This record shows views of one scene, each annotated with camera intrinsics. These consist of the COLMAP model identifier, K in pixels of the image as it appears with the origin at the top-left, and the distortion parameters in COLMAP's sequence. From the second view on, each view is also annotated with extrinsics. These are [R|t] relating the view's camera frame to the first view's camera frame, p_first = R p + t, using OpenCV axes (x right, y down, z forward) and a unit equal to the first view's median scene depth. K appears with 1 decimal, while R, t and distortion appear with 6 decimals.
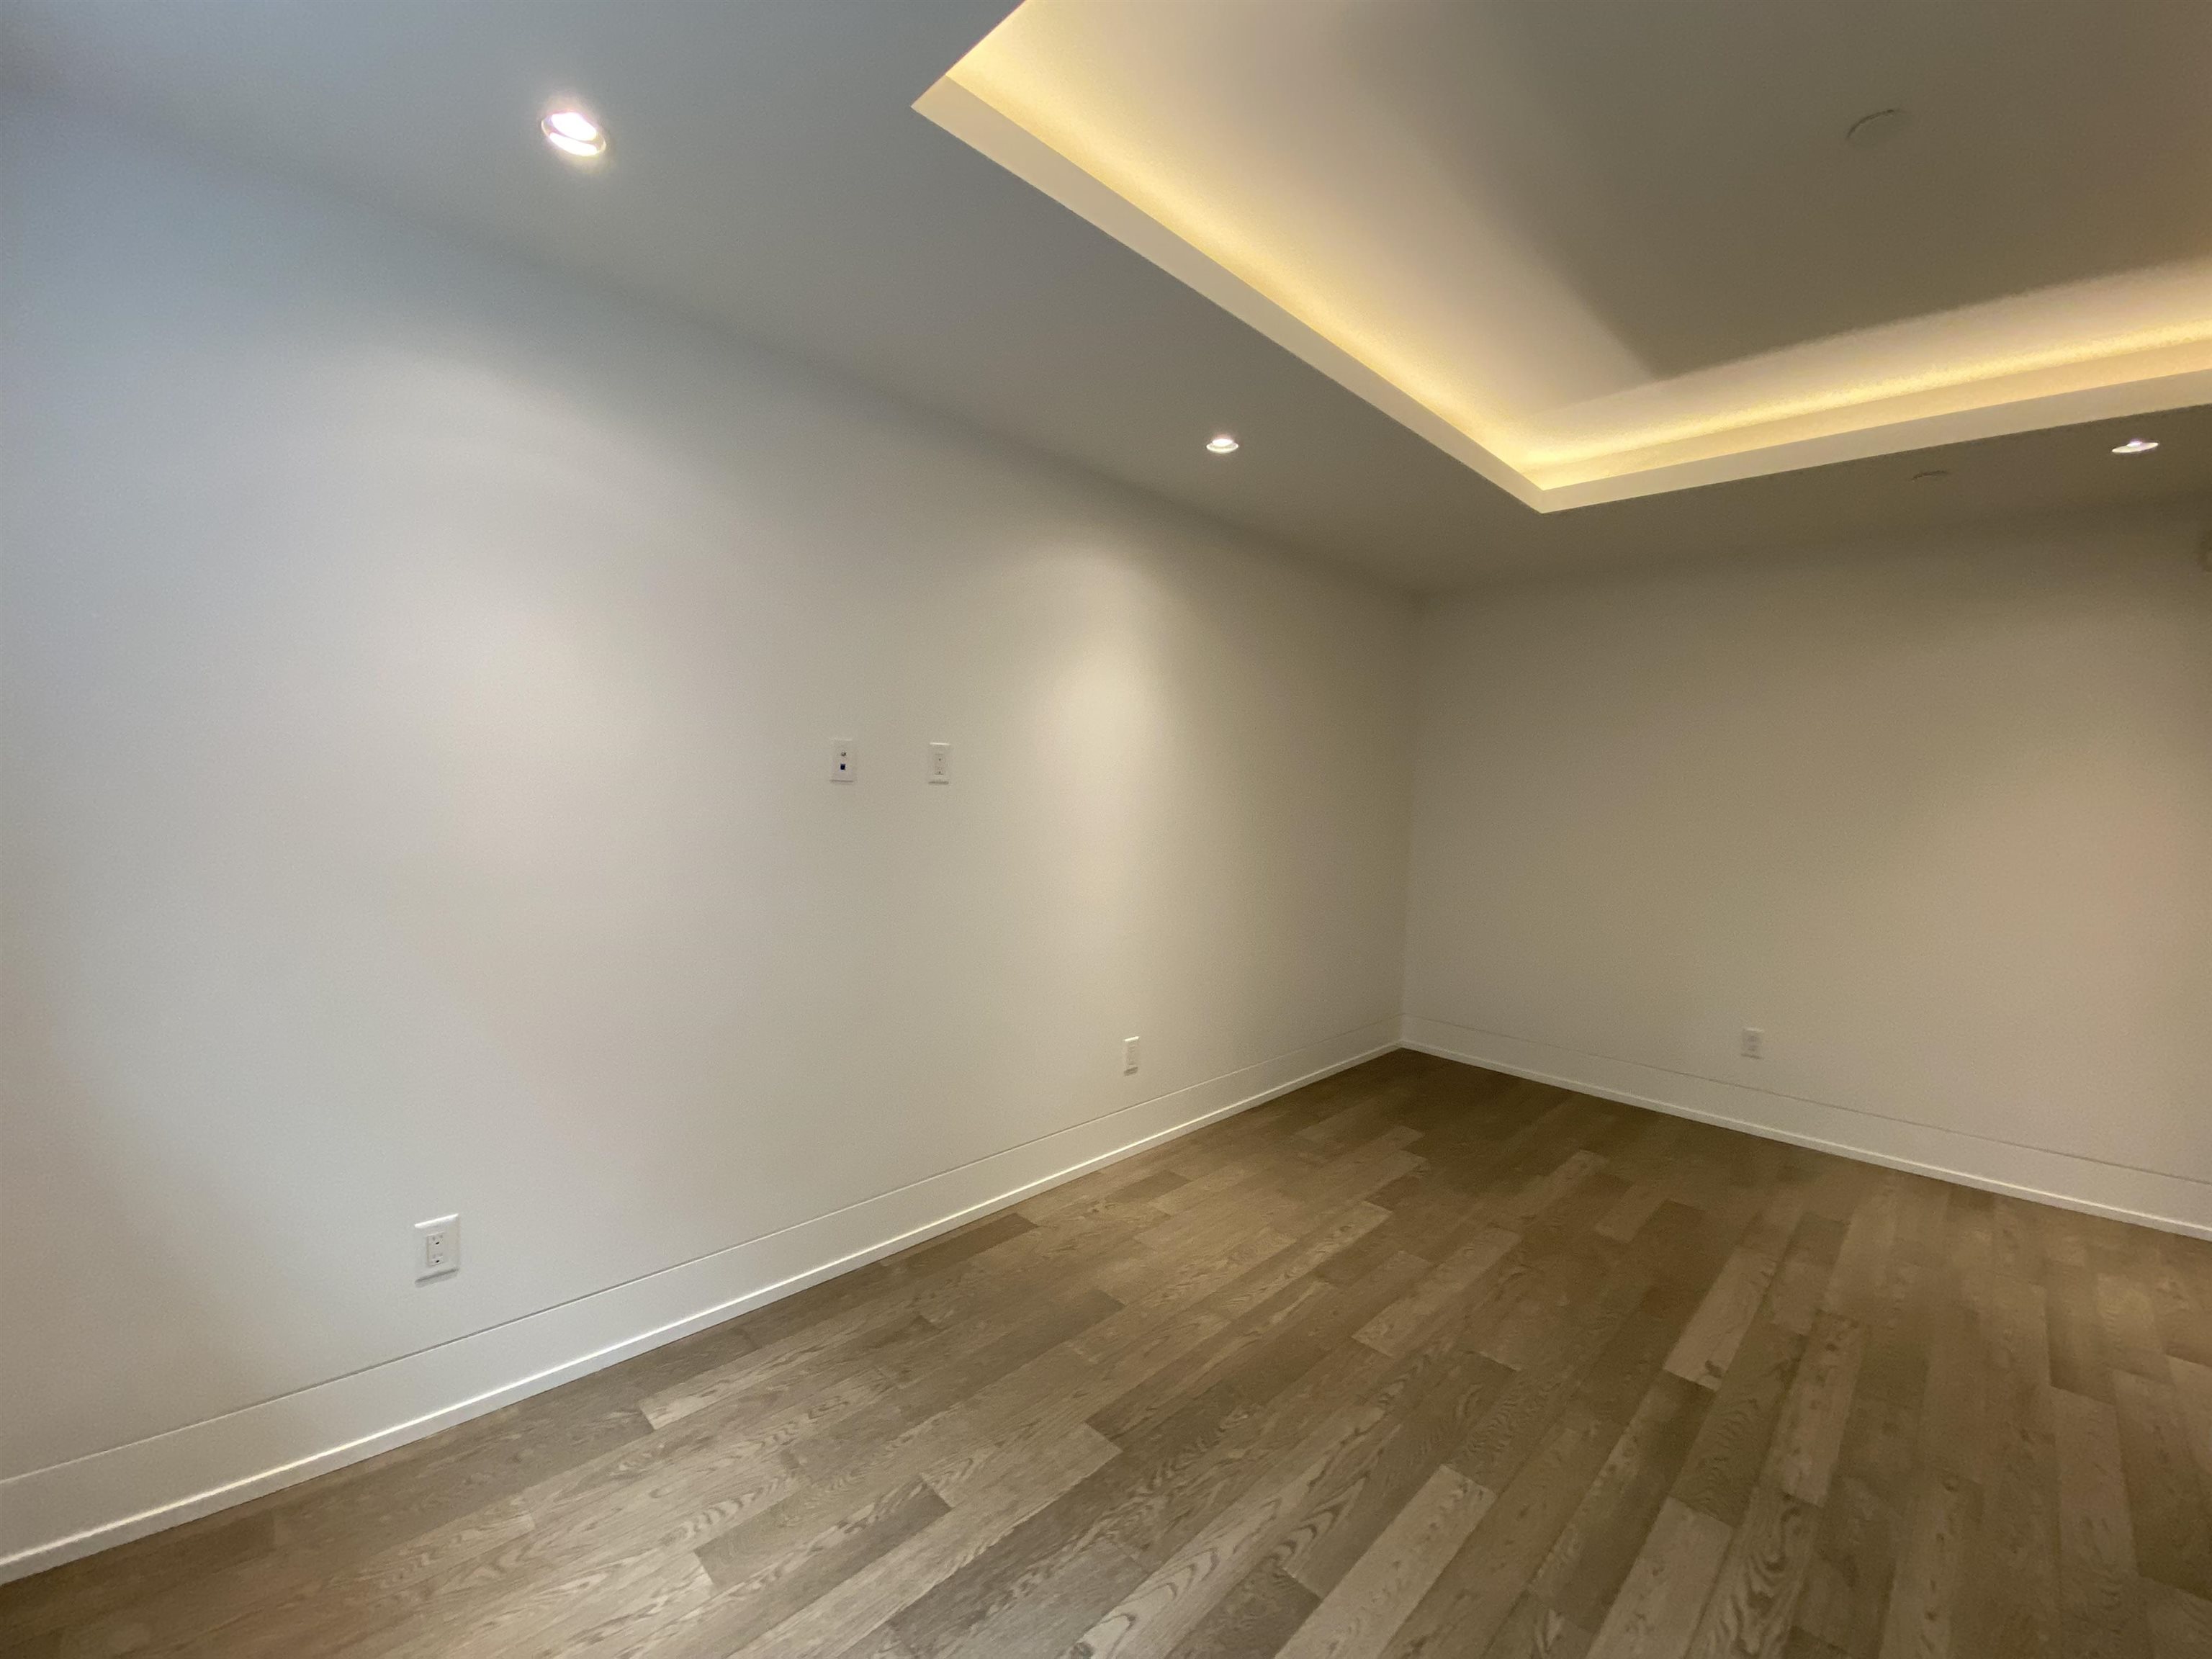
lens RADIAL K [[893.4, 0, 1100.2], [0, 893.4, 814.2], [0, 0, 1]] dist [0.010097, -0.015142]
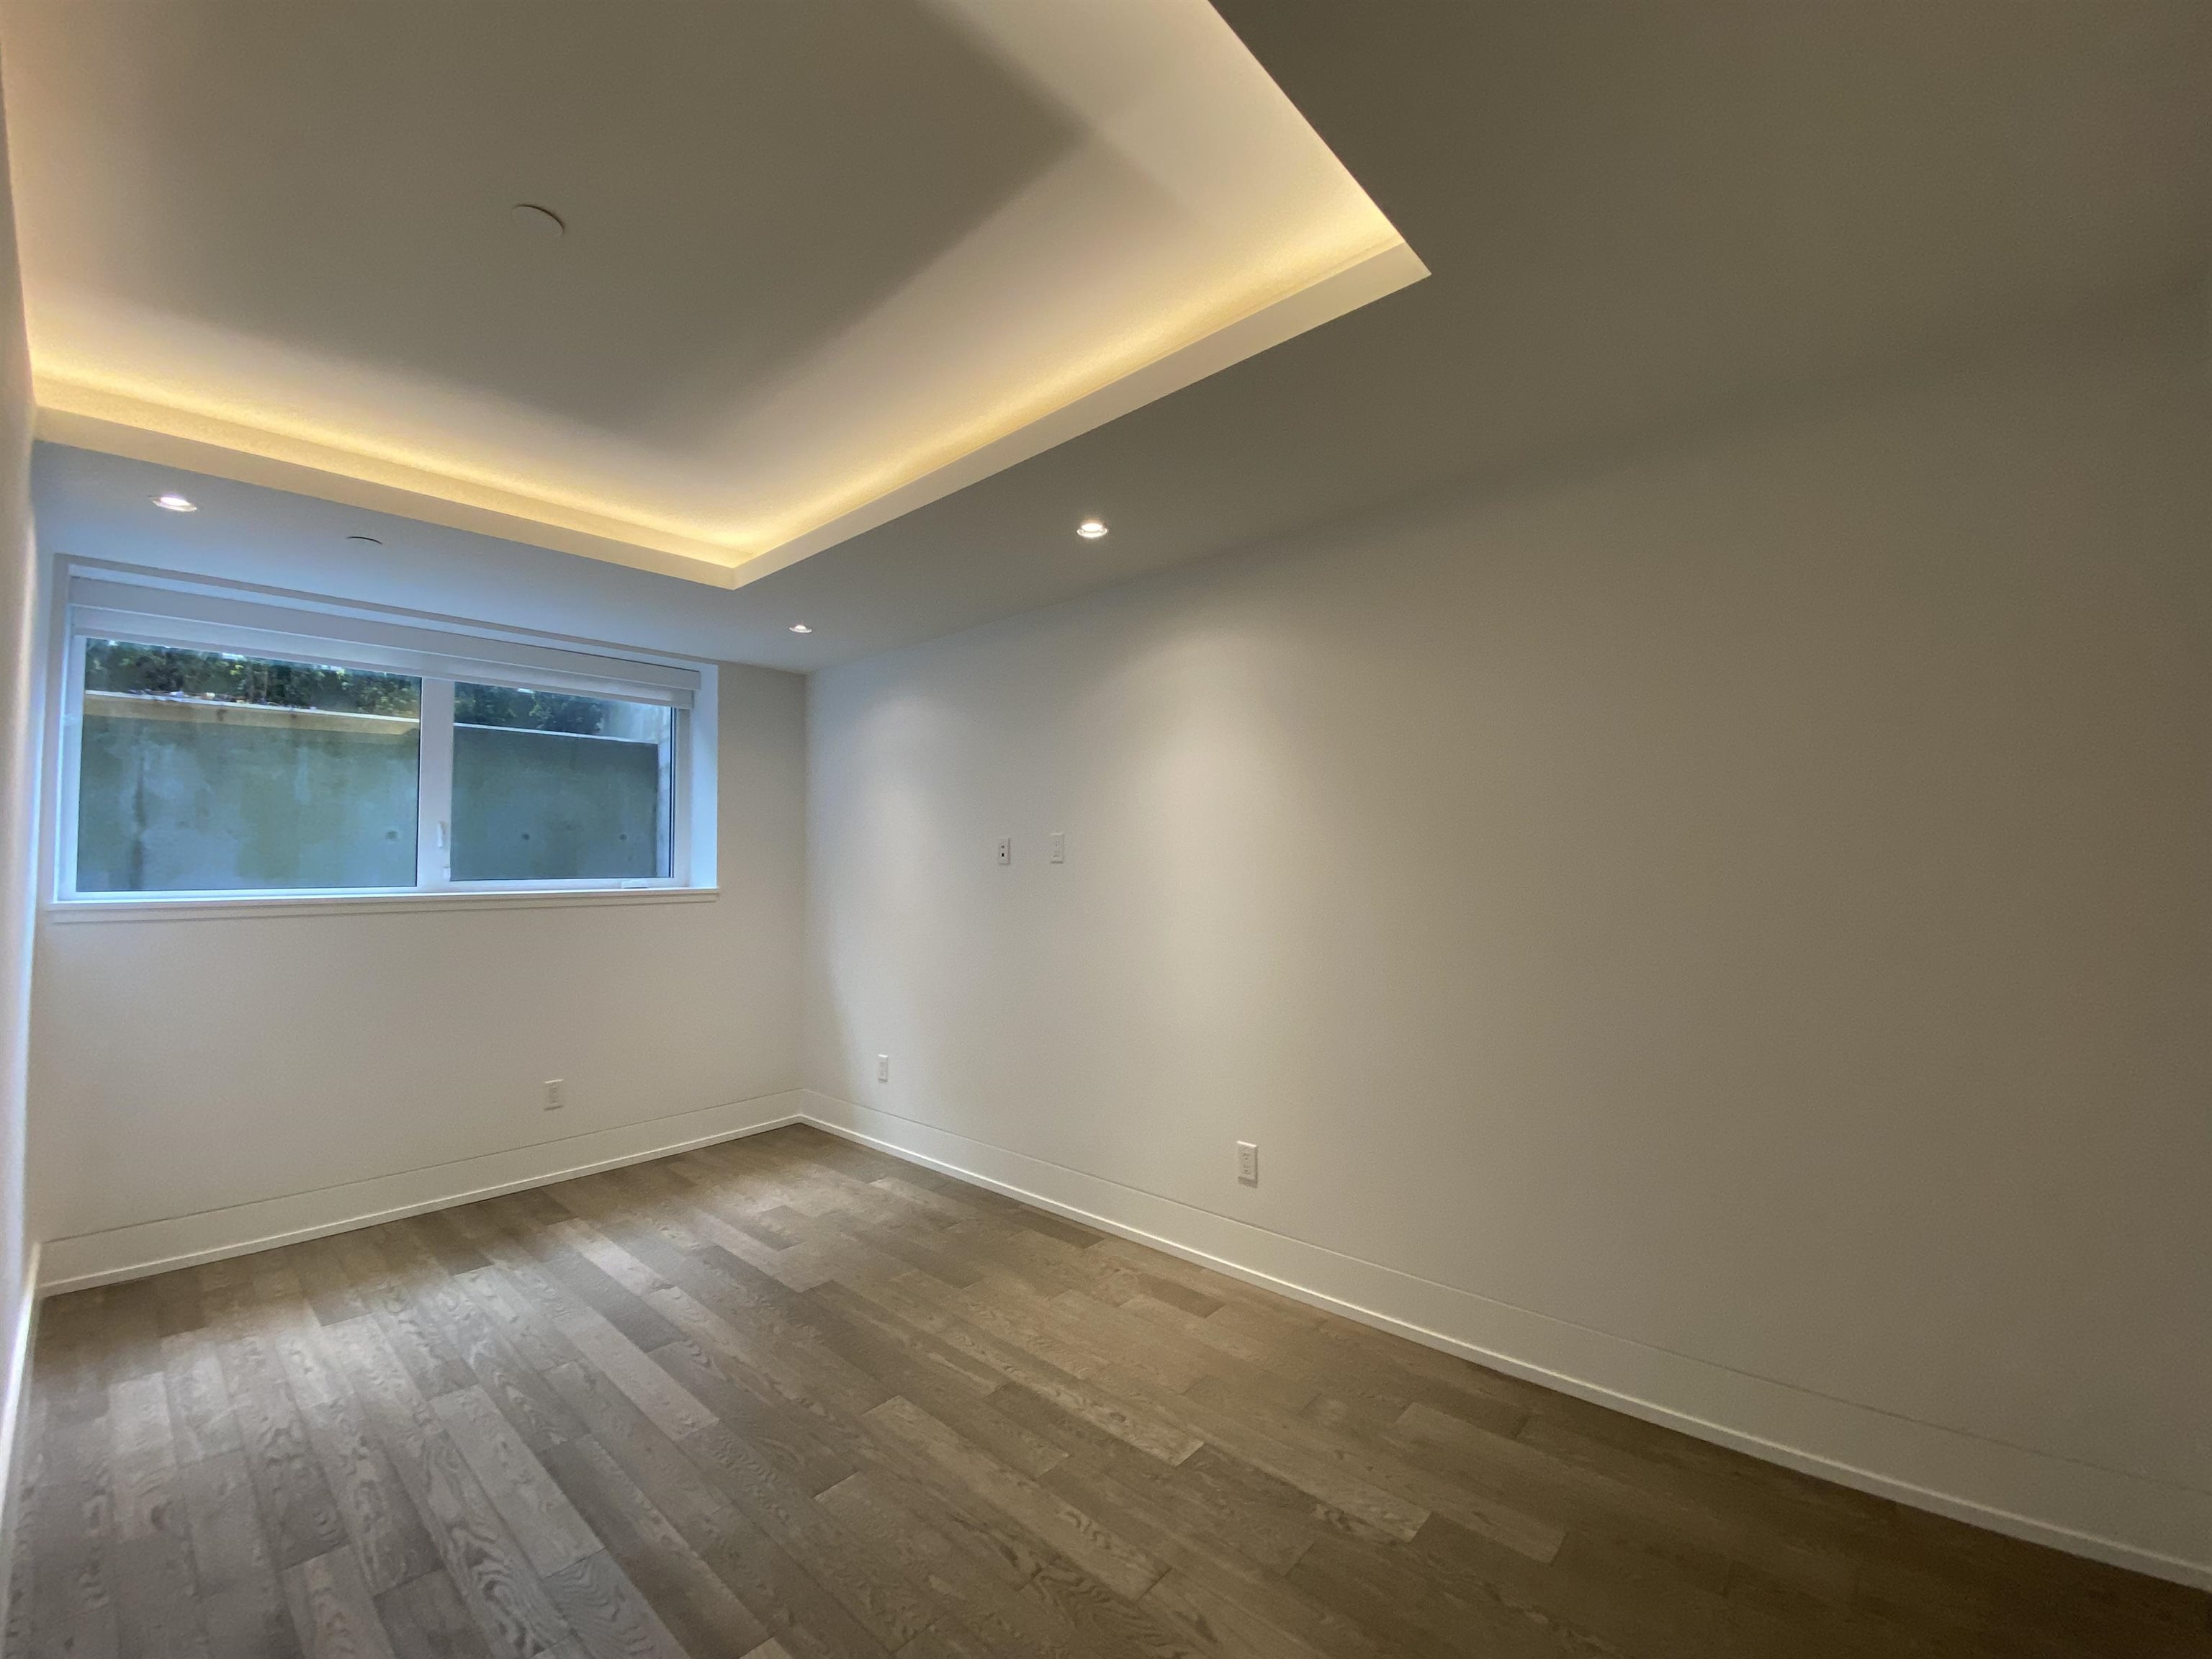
lens RADIAL K [[893.4, 0, 1115.4], [0, 893.4, 817.1], [0, 0, 1]] dist [0.010097, -0.015142]
pose [[0.069559, -0.083659, -0.994064, 1.613596], [-0.027235, 0.995947, -0.085723, 0.011734], [0.997206, 0.033036, 0.066999, 1.367138]]
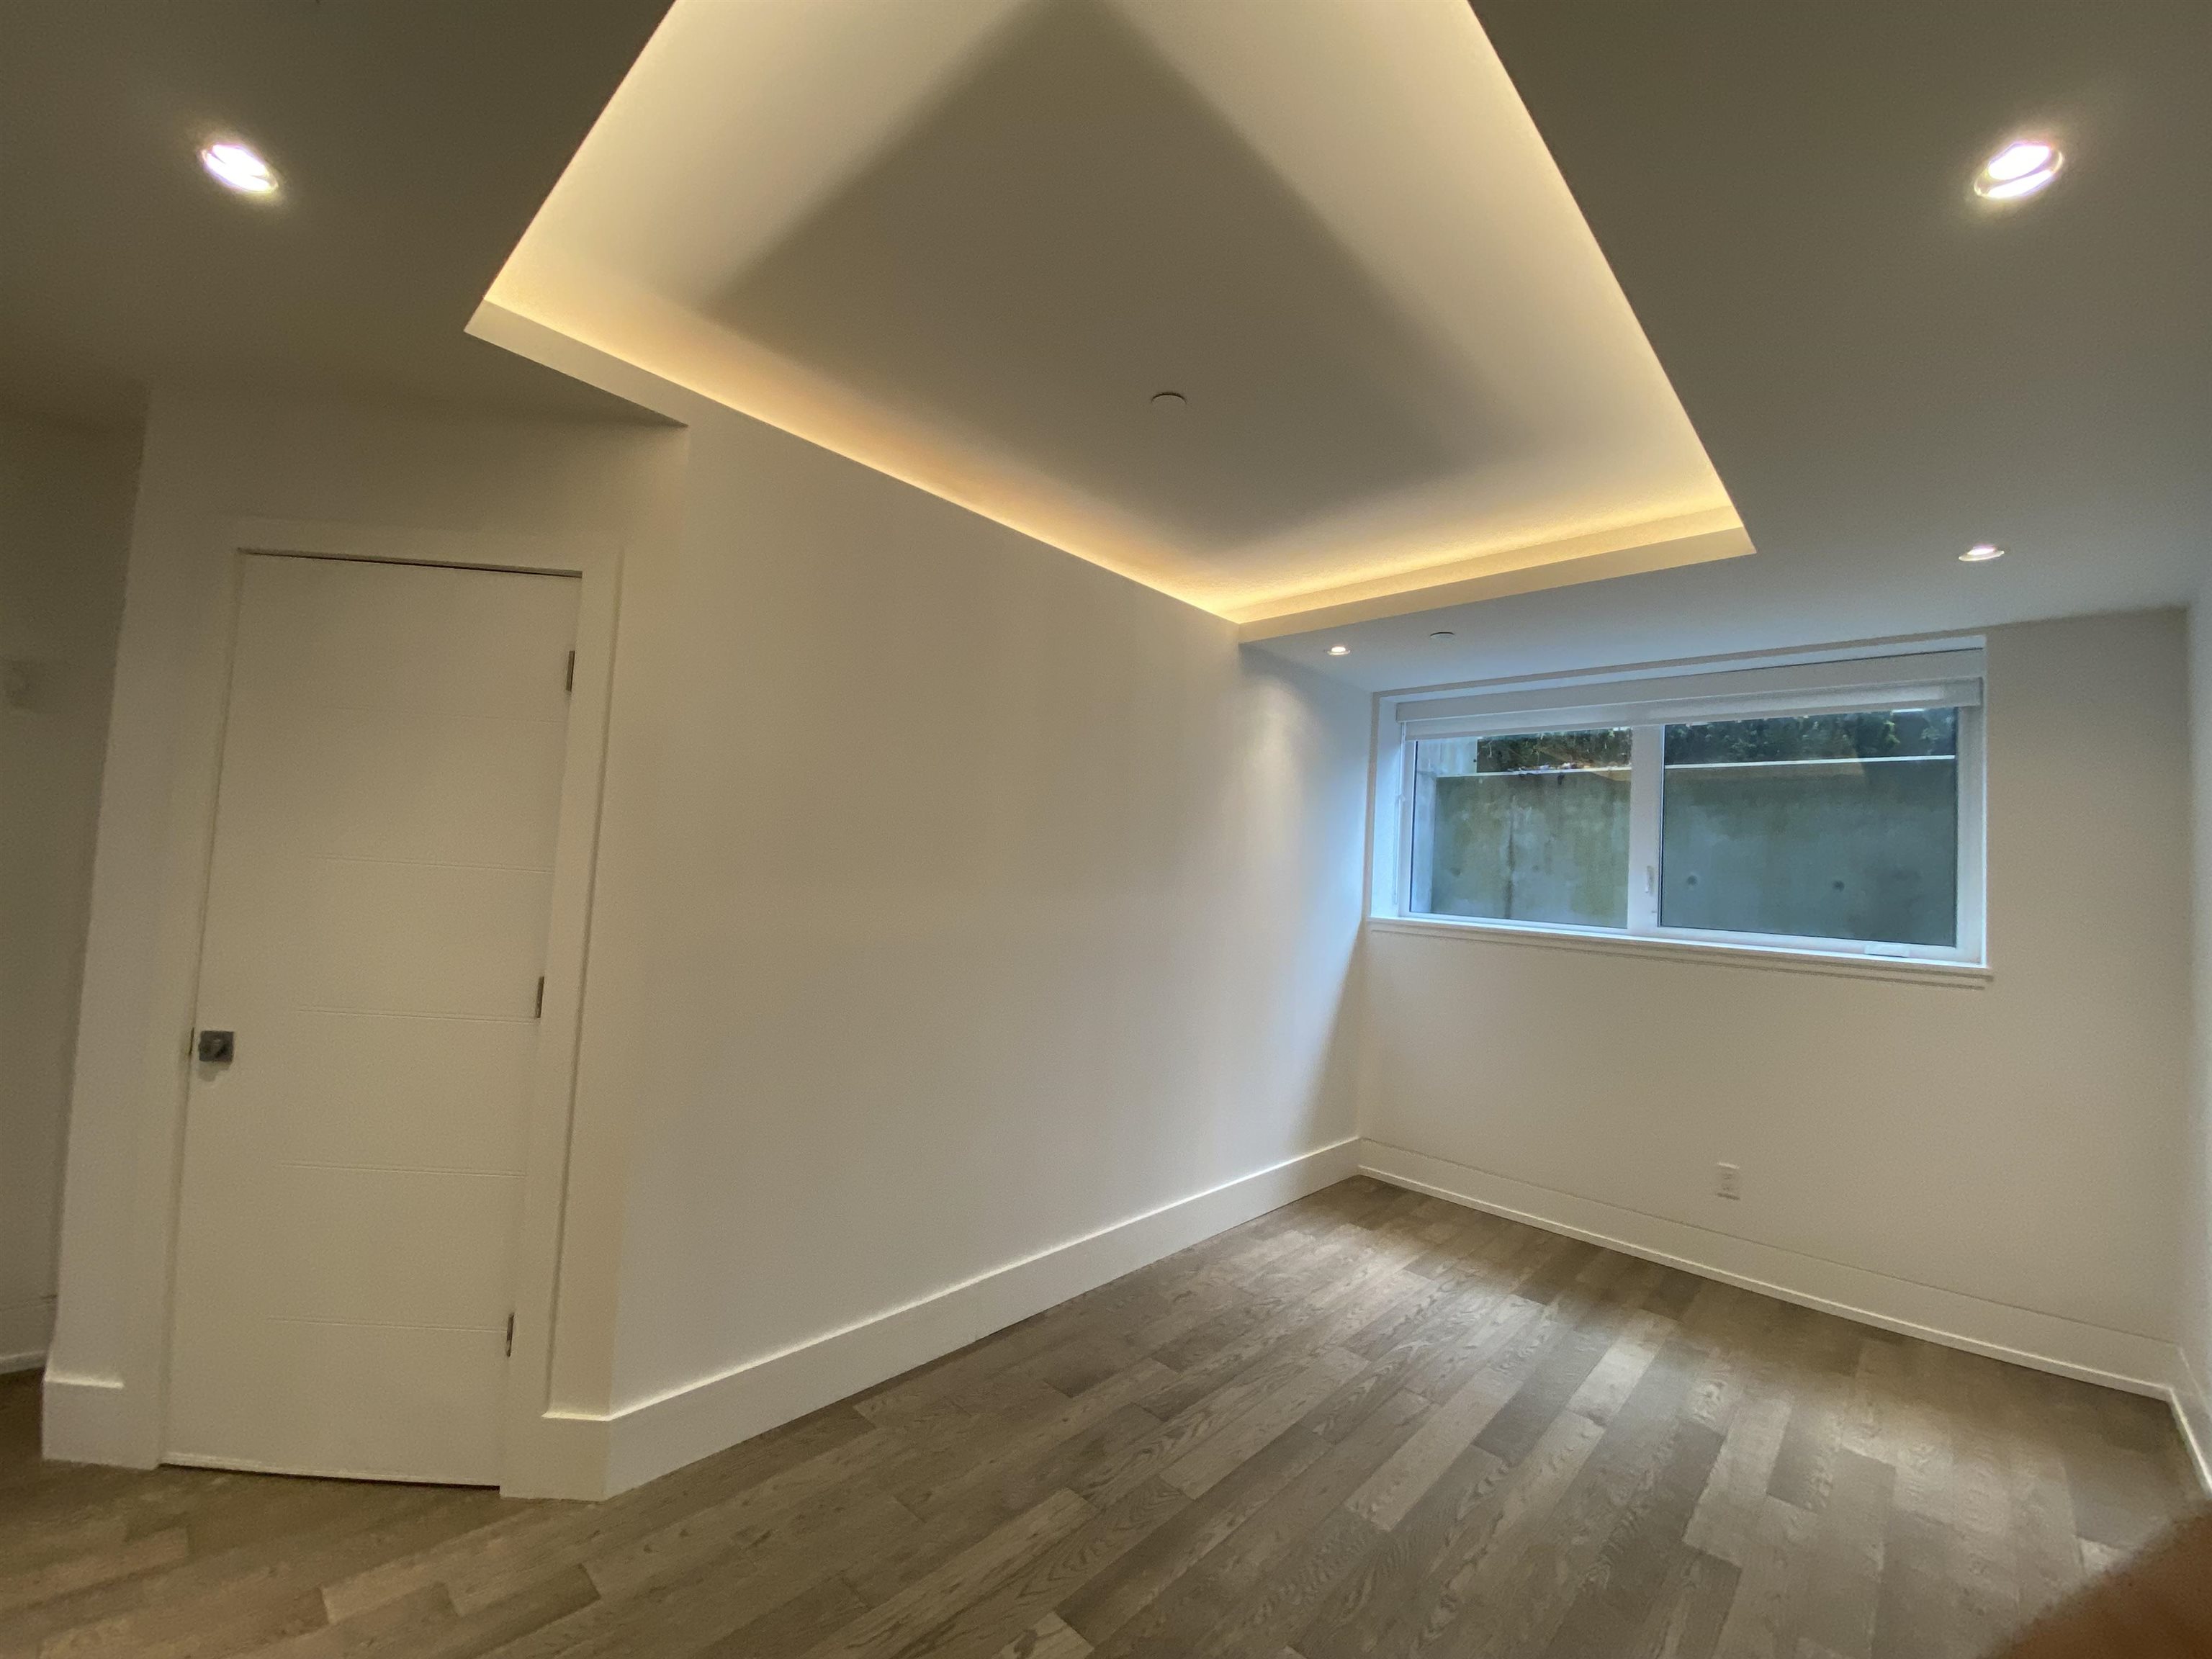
lens RADIAL K [[893.4, 0, 1097.9], [0, 893.4, 820.0], [0, 0, 1]] dist [0.010097, -0.015142]
pose [[-0.995806, -0.087423, -0.026989, 0.802427], [-0.086921, 0.996029, -0.019252, -0.068646], [0.028565, -0.016825, -0.999450, 1.996061]]
